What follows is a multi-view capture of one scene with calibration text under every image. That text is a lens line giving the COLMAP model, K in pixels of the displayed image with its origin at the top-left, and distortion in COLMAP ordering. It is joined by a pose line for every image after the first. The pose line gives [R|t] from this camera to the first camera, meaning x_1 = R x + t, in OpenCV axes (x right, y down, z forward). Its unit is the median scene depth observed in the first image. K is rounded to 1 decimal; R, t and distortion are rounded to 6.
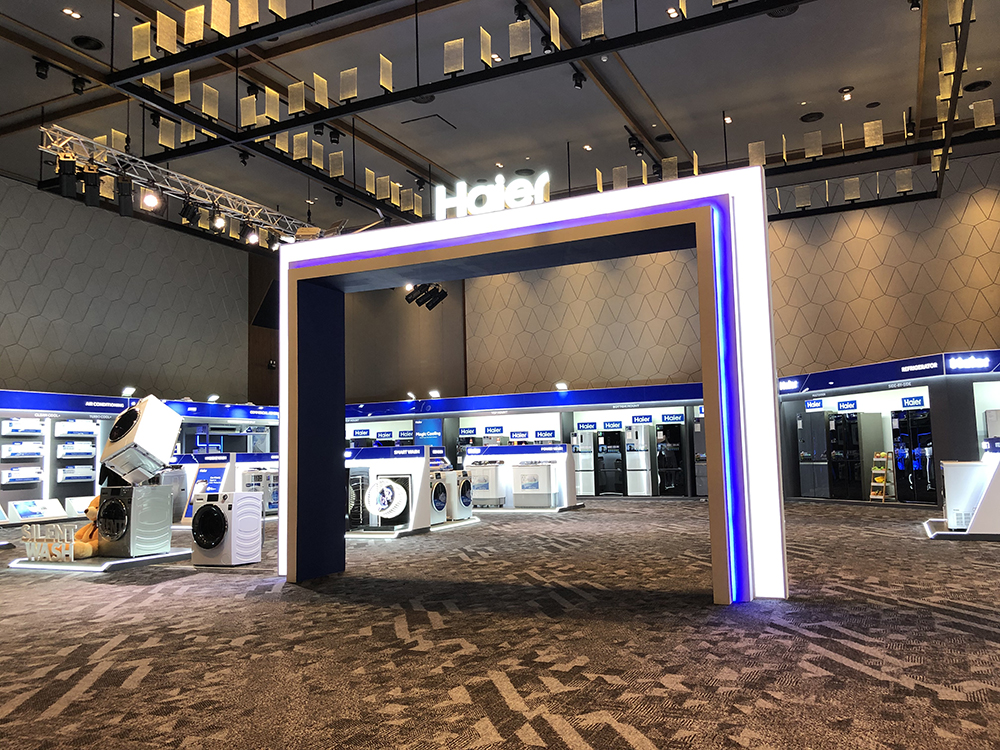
lens RADIAL K [[827.2, 0, 500.0], [0, 827.2, 375.0], [0, 0, 1]] dist [0.037292, 0.002806]
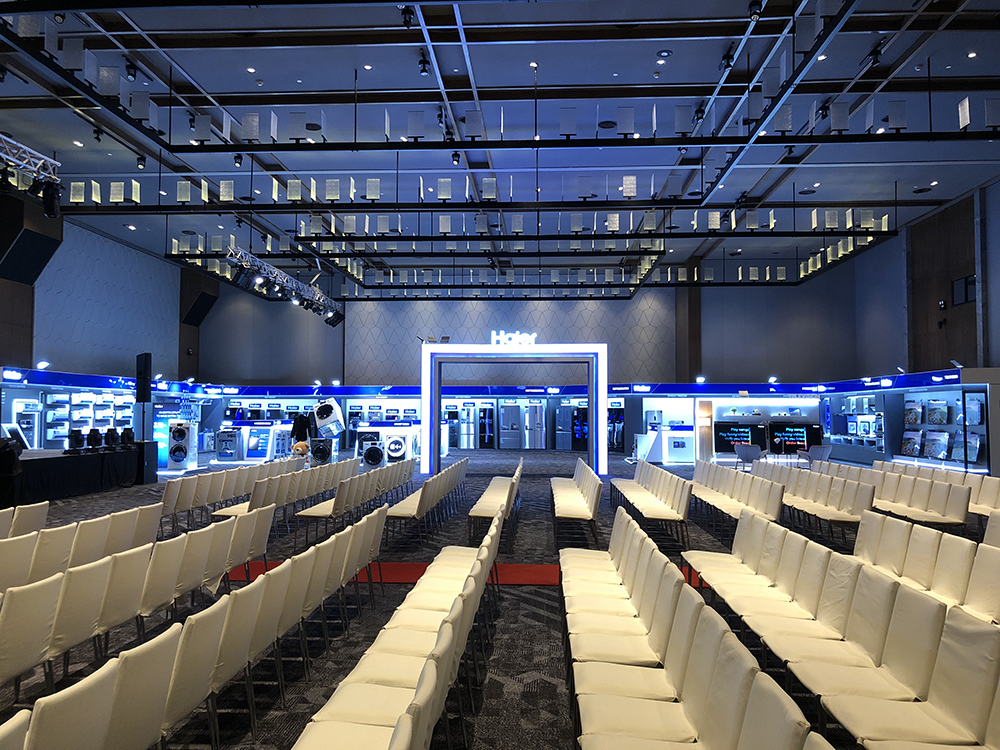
lens RADIAL K [[827.2, 0, 500.0], [0, 827.2, 375.0], [0, 0, 1]] dist [0.037292, 0.002806]
pose [[0.924046, 0.046188, 0.379482, -0.454142], [-0.063422, 0.997440, 0.033032, -0.073879], [-0.376985, -0.054590, 0.924609, -0.644315]]
